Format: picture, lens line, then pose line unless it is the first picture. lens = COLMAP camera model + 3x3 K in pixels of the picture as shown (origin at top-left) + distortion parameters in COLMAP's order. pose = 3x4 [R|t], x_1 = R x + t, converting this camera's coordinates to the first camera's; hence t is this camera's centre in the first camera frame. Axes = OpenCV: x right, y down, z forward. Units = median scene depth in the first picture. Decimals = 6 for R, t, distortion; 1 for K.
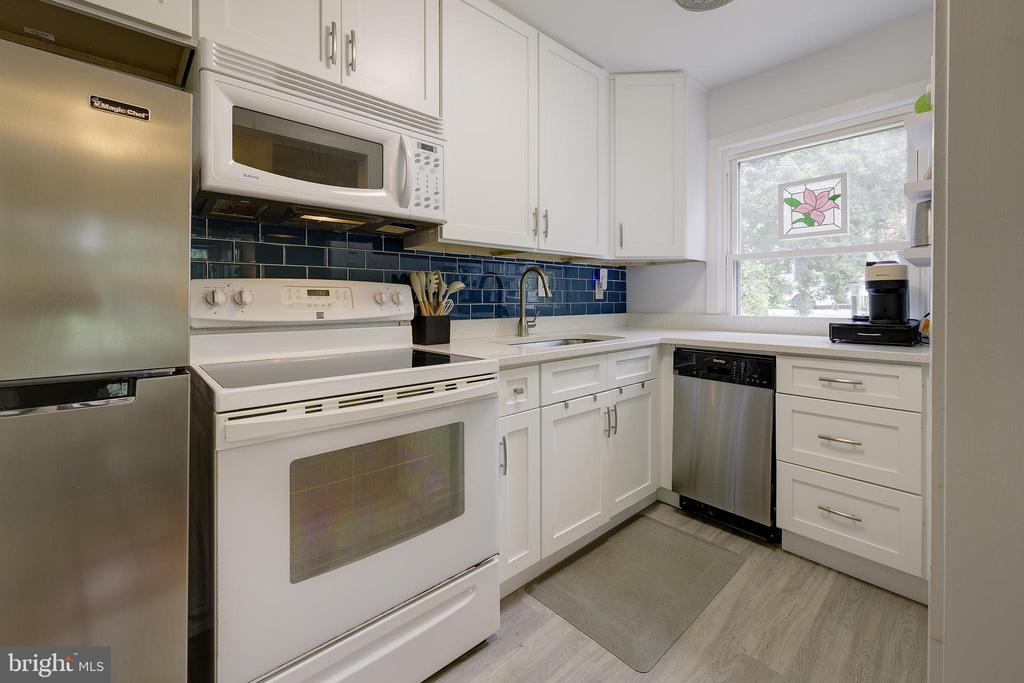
lens RADIAL K [[426.0, 0, 525.8], [0, 426.0, 304.8], [0, 0, 1]] dist [-0.002027, 0.000358]
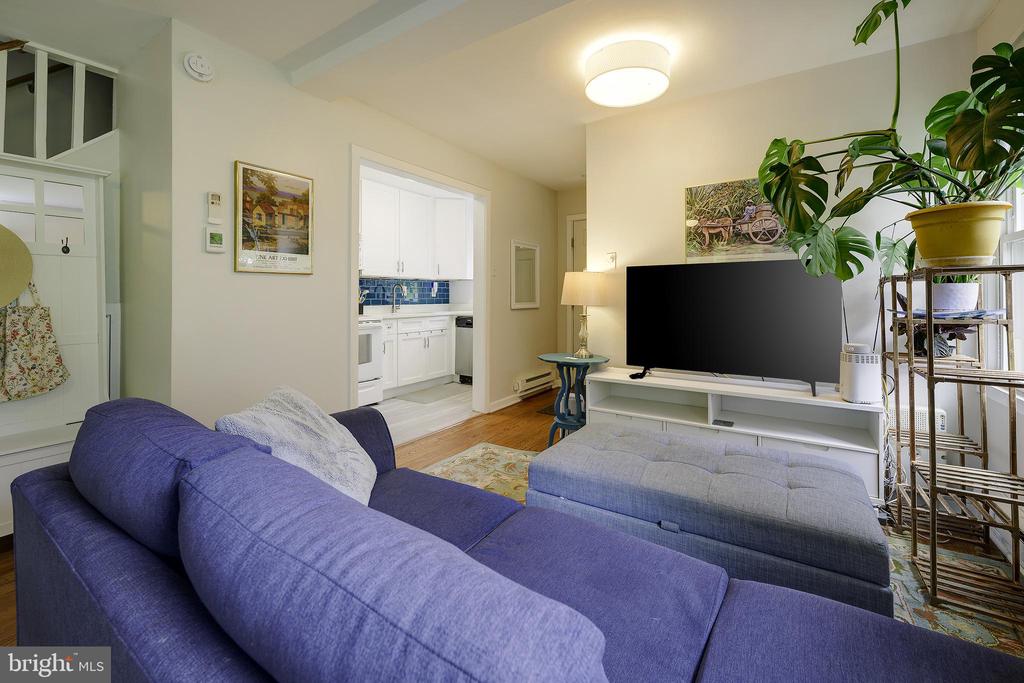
lens RADIAL K [[429.9, 0, 514.7], [0, 429.9, 294.7], [0, 0, 1]] dist [-0.000034, 0.000321]
pose [[0.974880, -0.000740, 0.222728, 0.128165], [0.004822, 0.999830, -0.017783, 0.022340], [-0.222677, 0.018410, 0.974718, -1.635301]]
